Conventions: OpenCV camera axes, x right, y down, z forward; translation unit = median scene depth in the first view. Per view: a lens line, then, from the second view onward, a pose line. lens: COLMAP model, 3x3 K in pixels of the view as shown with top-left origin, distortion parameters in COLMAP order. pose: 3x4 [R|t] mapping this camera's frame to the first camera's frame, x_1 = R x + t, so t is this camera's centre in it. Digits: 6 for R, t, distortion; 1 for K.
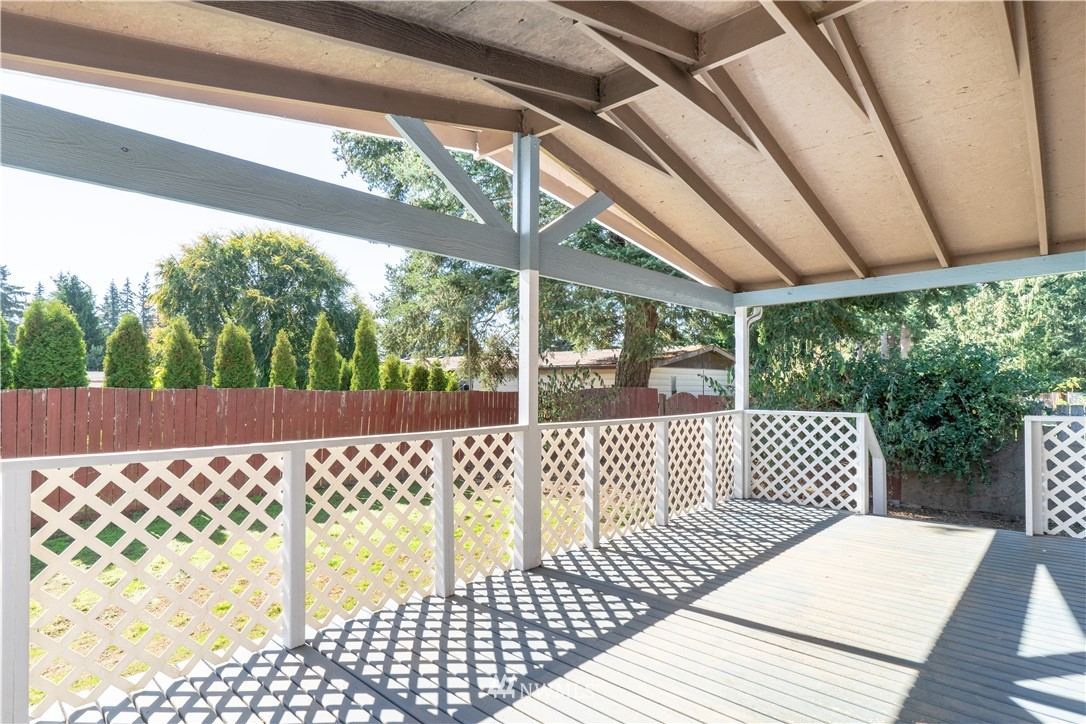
lens RADIAL K [[574.2, 0, 540.9], [0, 574.2, 379.4], [0, 0, 1]] dist [0.001541, 0.001106]
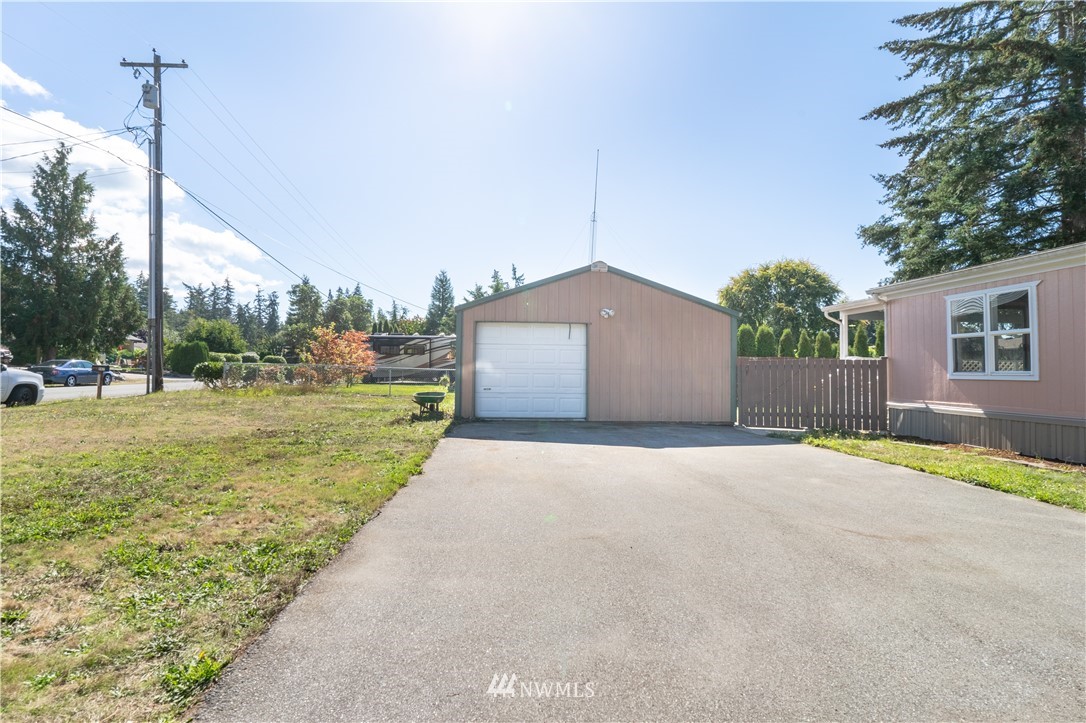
lens RADIAL K [[569.2, 0, 544.6], [0, 569.2, 347.0], [0, 0, 1]] dist [-0.011935, 0.000840]
pose [[0.733703, -0.019841, -0.679180, 0.132944], [-0.003958, 0.999432, -0.033472, 0.033570], [0.679459, 0.027247, 0.733208, -0.948045]]
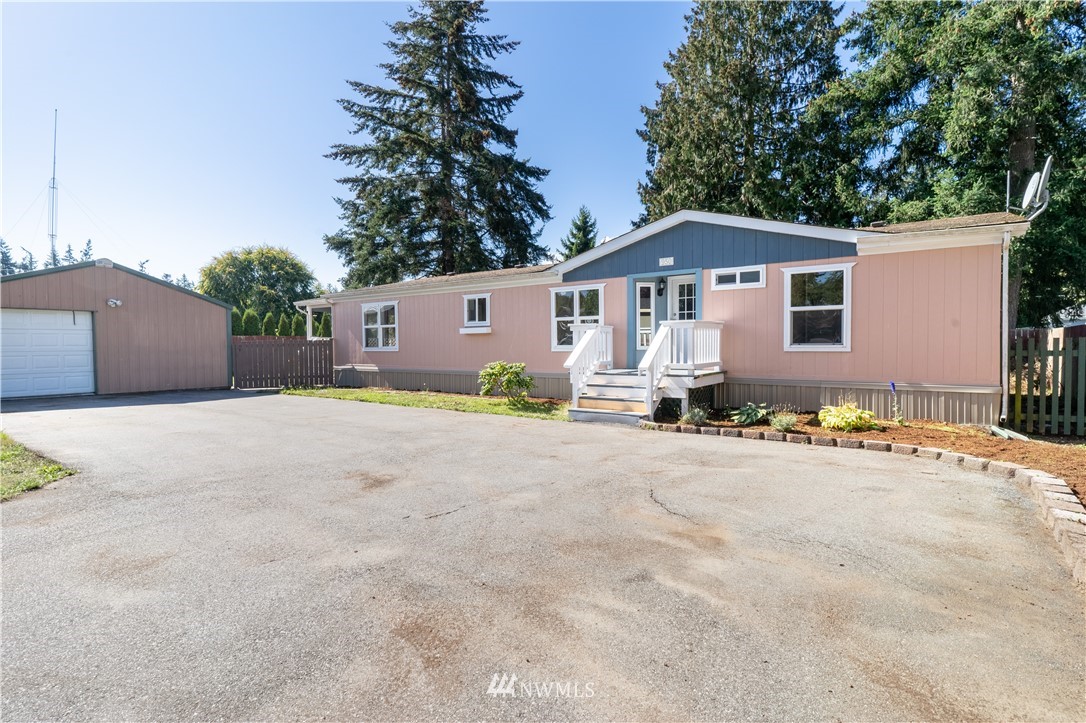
lens RADIAL K [[547.5, 0, 525.4], [0, 547.5, 361.7], [0, 0, 1]] dist [0.002449, 0.000766]
pose [[0.995785, -0.013014, 0.090789, 0.249963], [0.009158, 0.999044, 0.042752, 0.024145], [-0.091258, -0.041741, 0.994952, -1.268694]]
